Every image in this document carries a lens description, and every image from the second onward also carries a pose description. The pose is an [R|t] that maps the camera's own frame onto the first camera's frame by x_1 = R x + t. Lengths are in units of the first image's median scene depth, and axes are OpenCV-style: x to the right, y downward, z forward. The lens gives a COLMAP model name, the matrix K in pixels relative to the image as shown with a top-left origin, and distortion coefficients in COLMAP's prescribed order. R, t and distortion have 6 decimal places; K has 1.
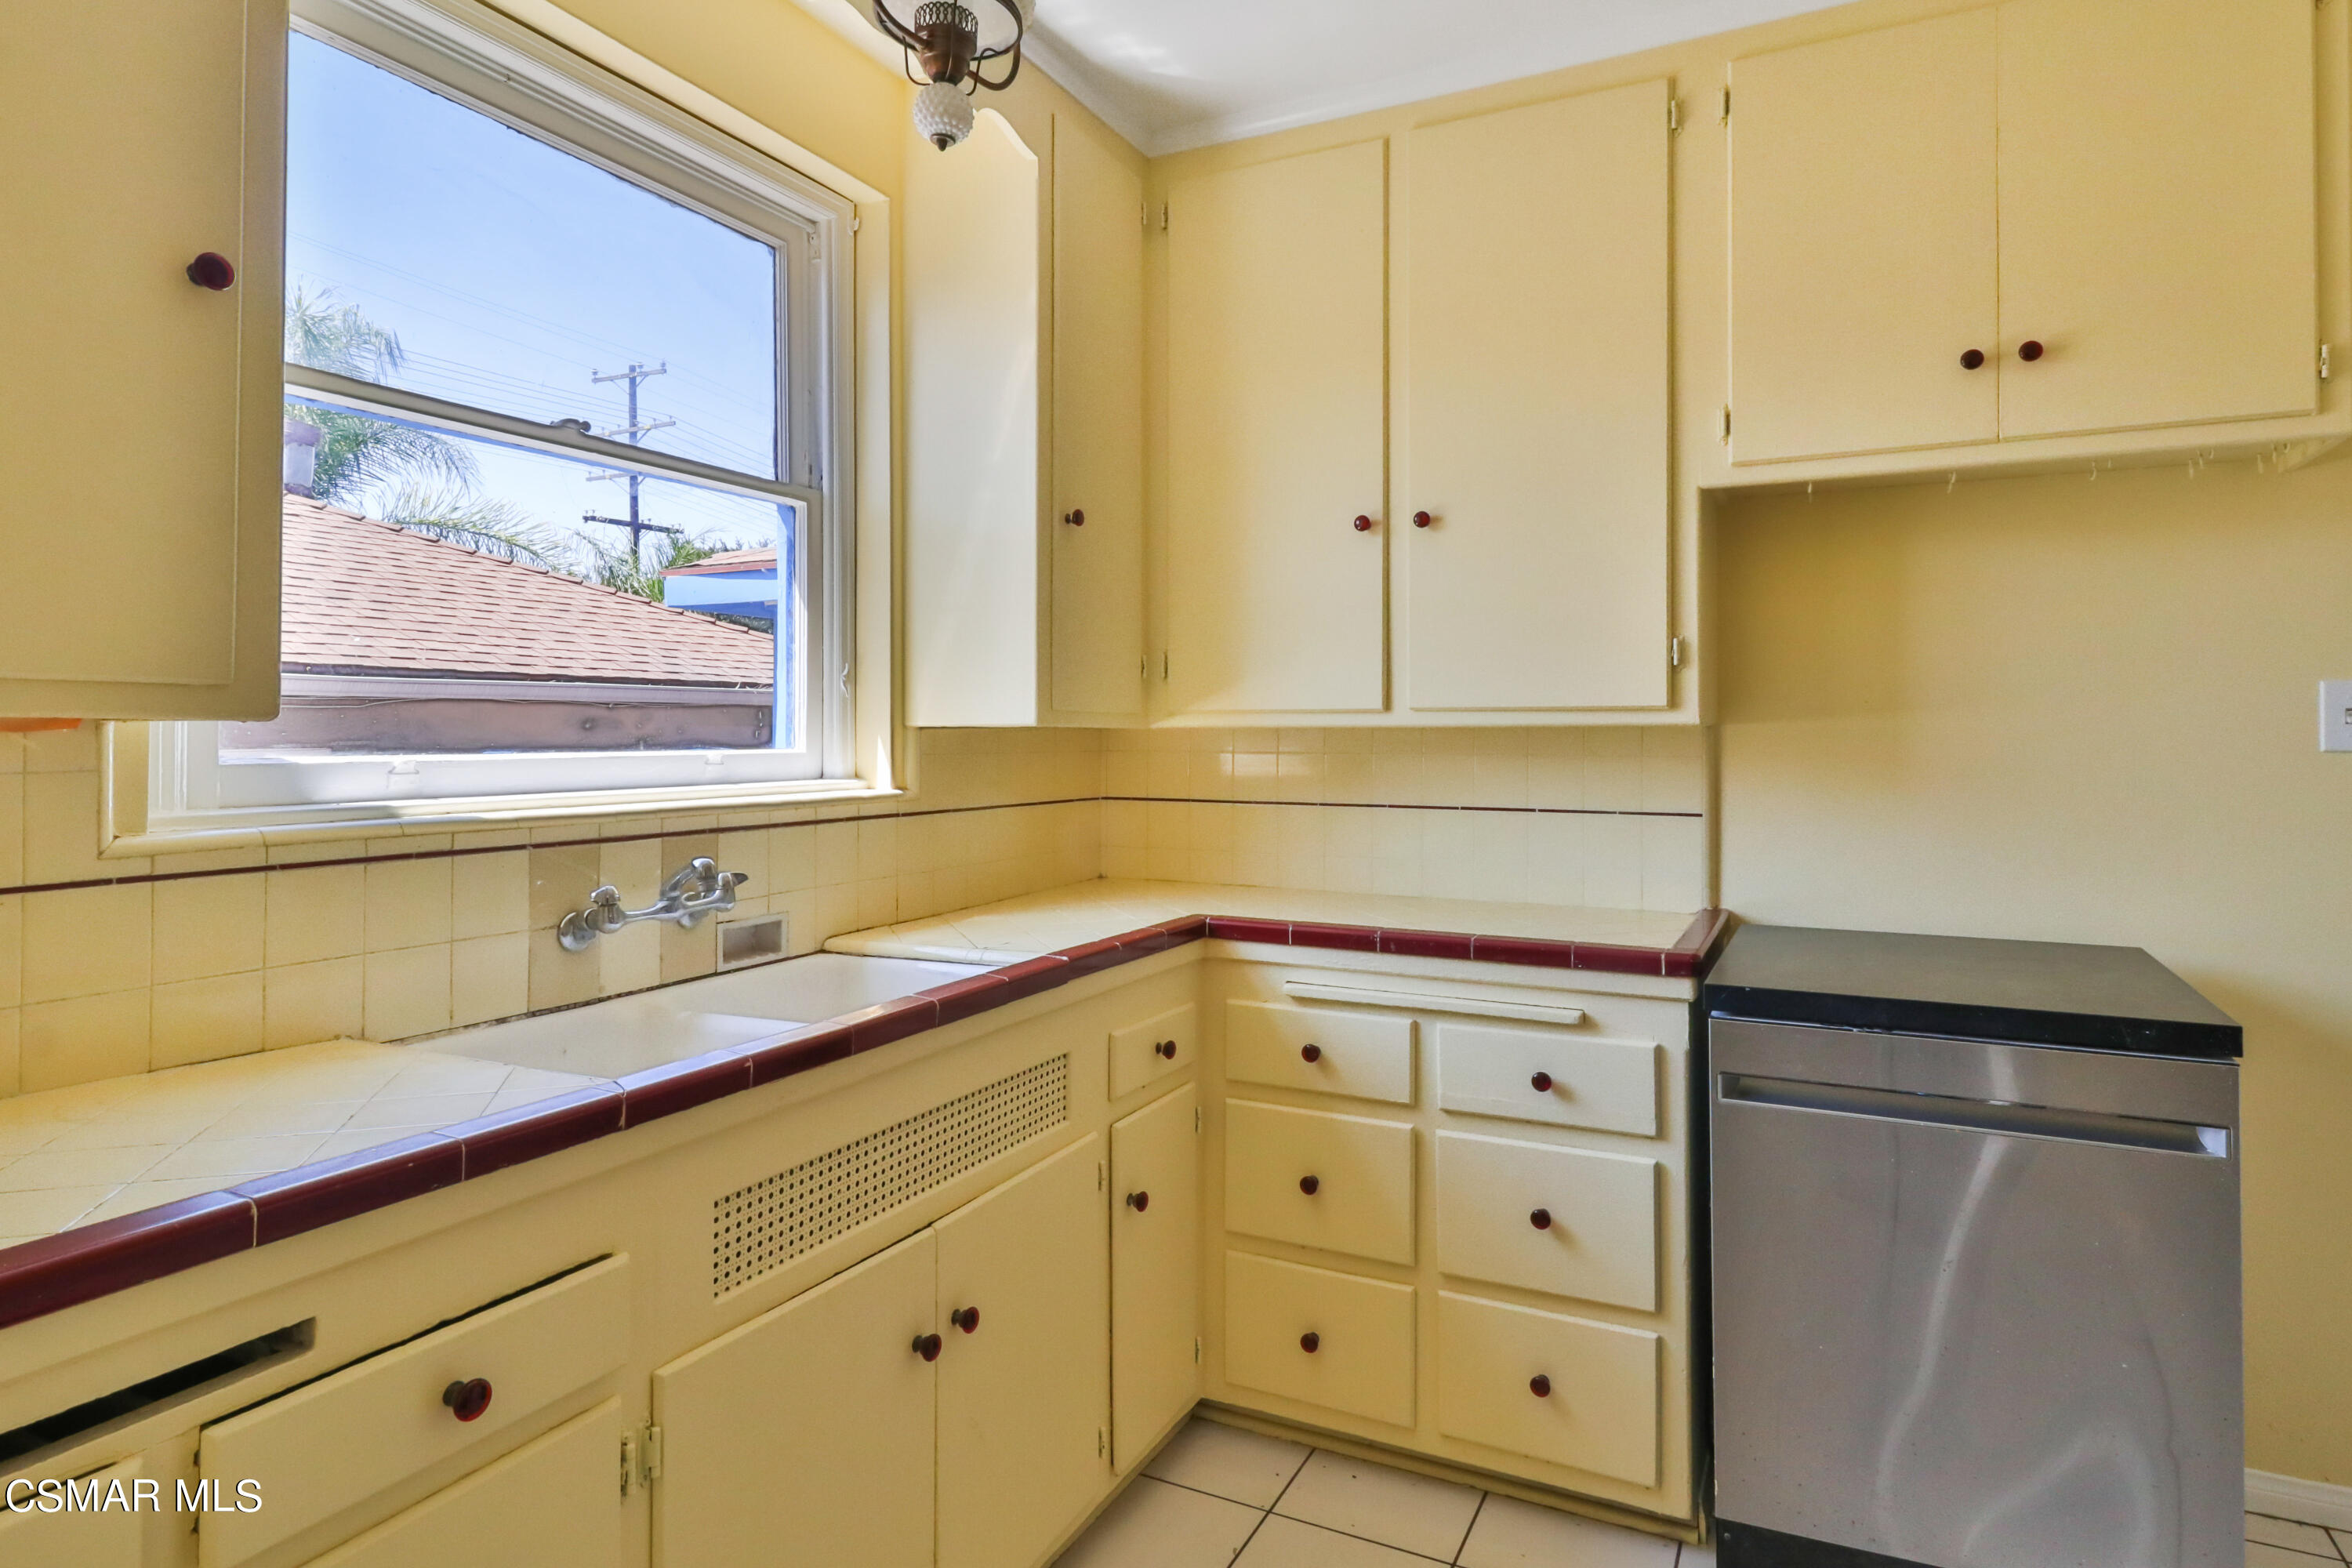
lens RADIAL K [[1310.8, 0, 1176.6], [0, 1310.8, 732.4], [0, 0, 1]] dist [0.015706, -0.008231]
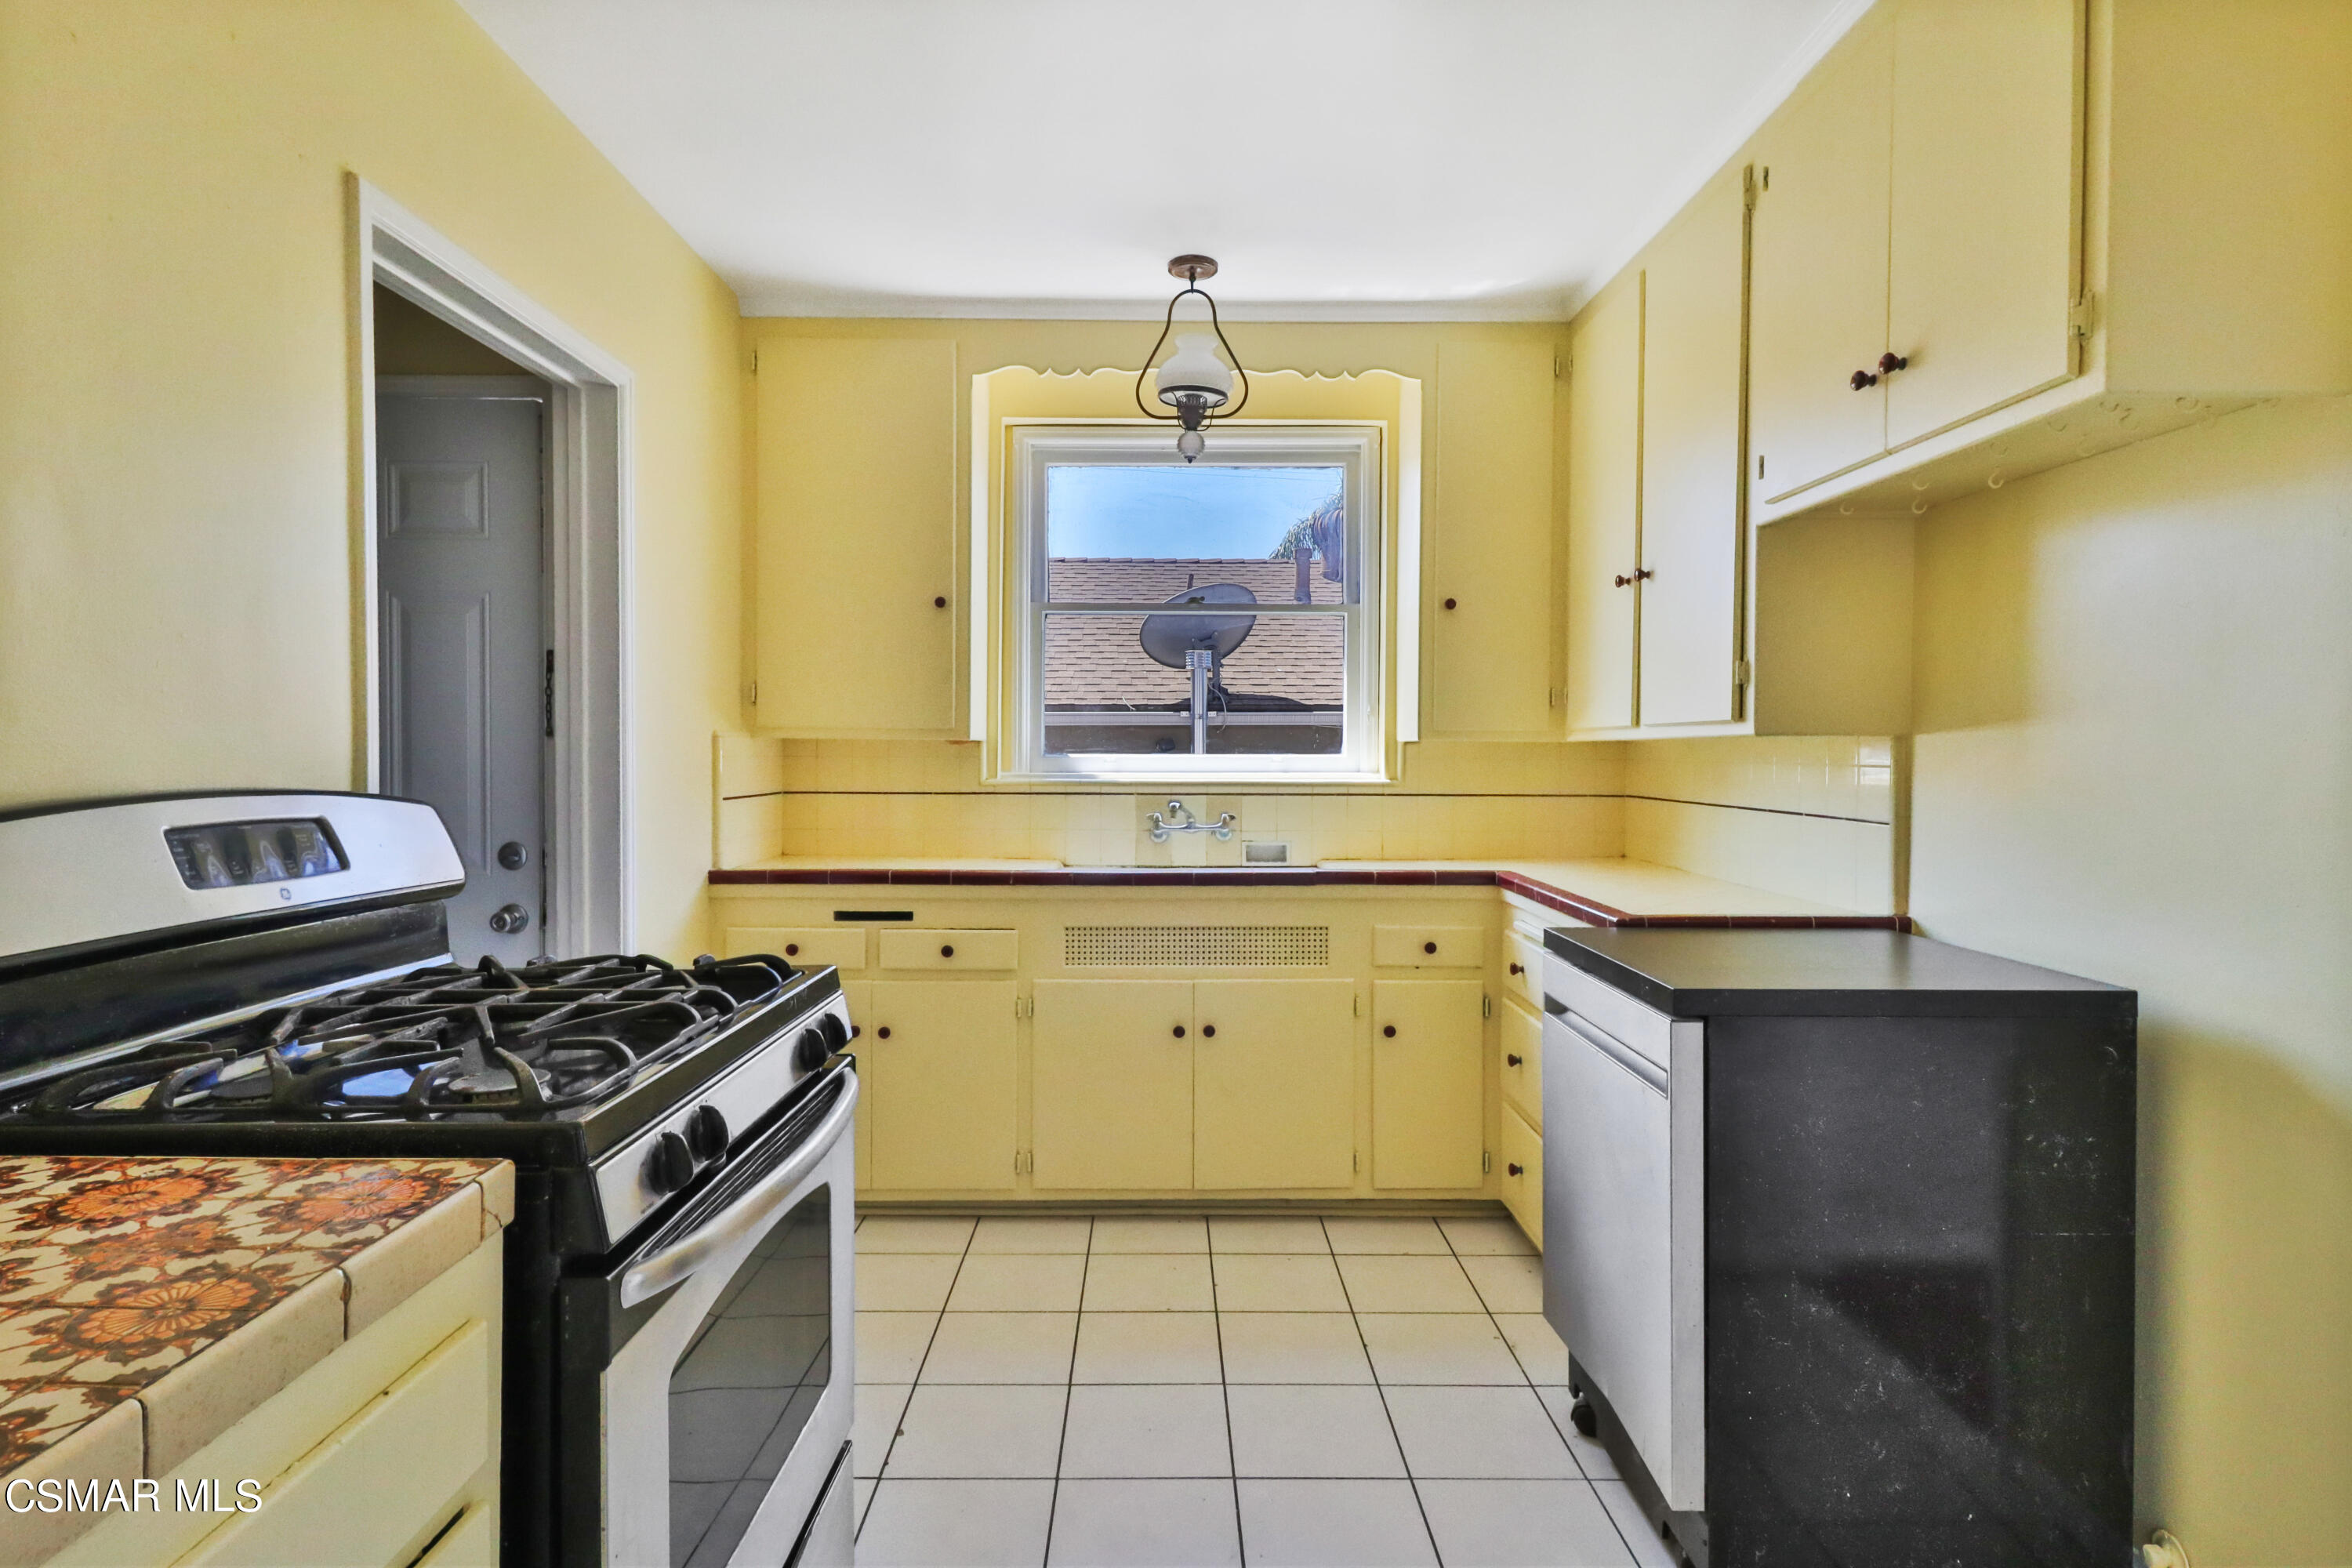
lens RADIAL K [[1215.4, 0, 1176.3], [0, 1215.4, 774.9], [0, 0, 1]] dist [0.017323, -0.006835]
pose [[0.451455, 0.019675, -0.892077, 1.123064], [-0.000289, 0.999760, 0.021903, 0.004906], [0.892294, -0.009631, 0.451352, 0.077685]]
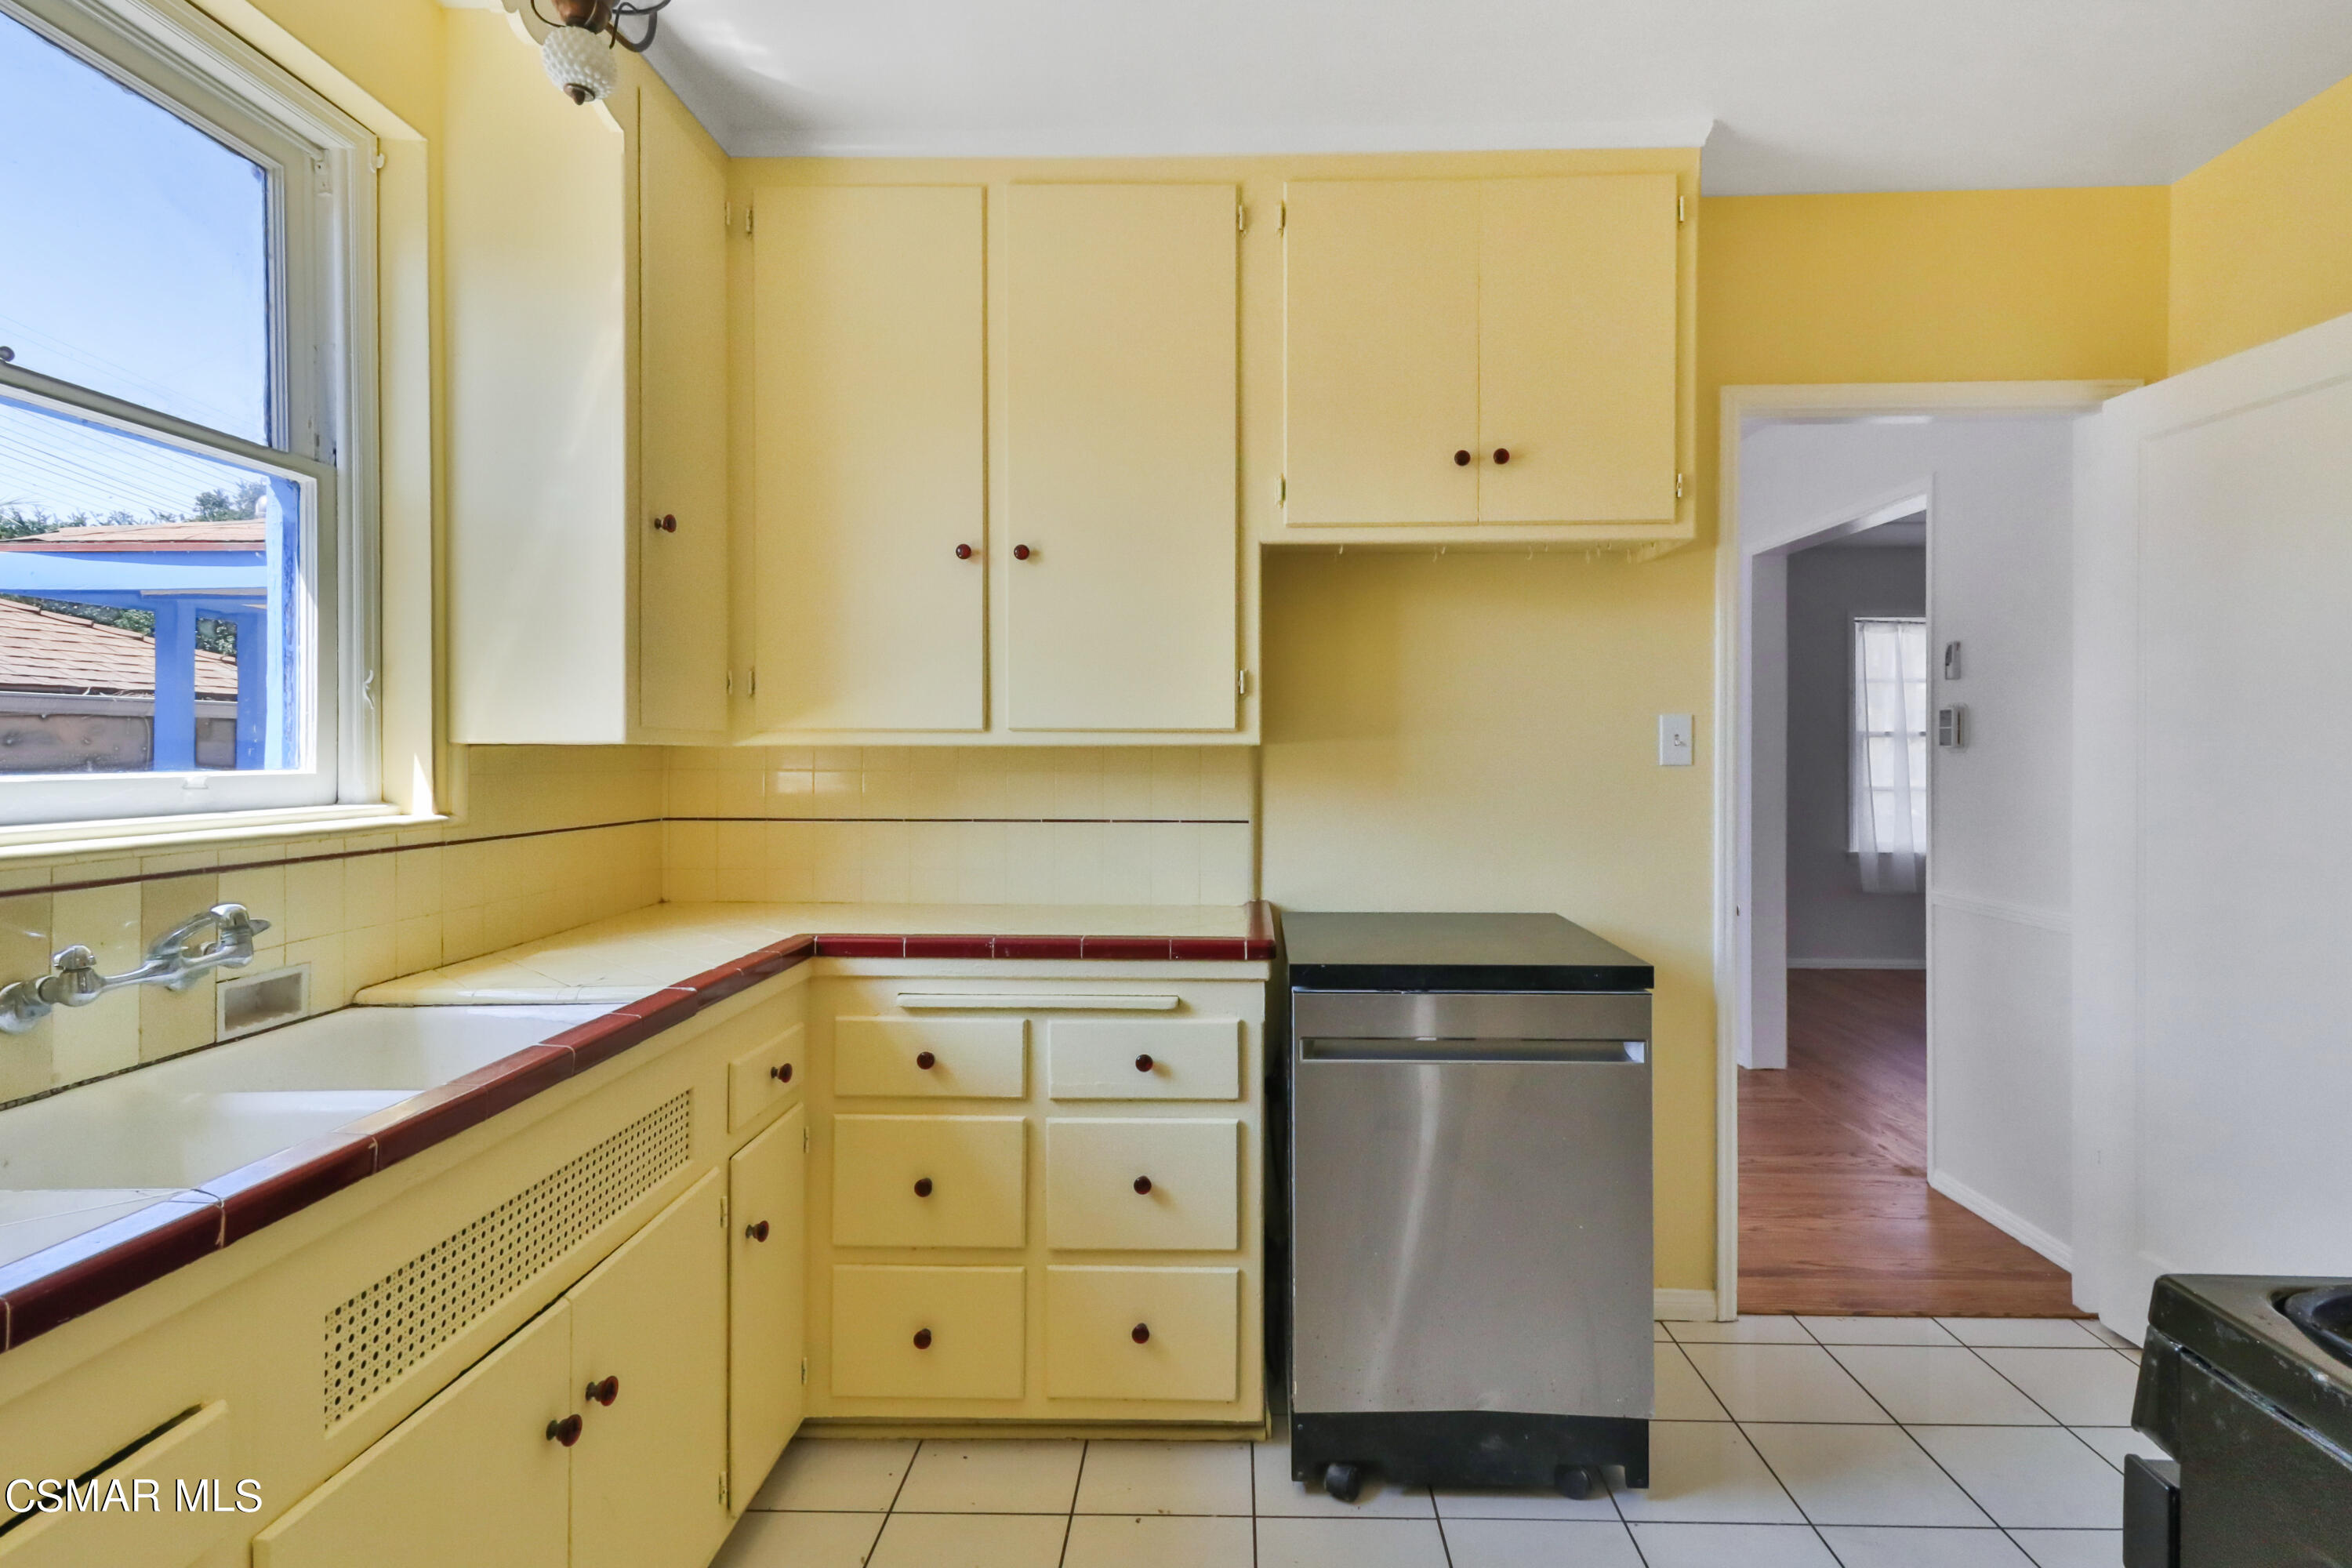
lens RADIAL K [[1215.4, 0, 1201.4], [0, 1215.4, 761.2], [0, 0, 1]] dist [0.017323, -0.006835]
pose [[0.902717, -0.002490, 0.430227, -0.117234], [-0.001536, 0.999958, 0.009010, -0.000733], [-0.430231, -0.008795, 0.902676, 0.042529]]
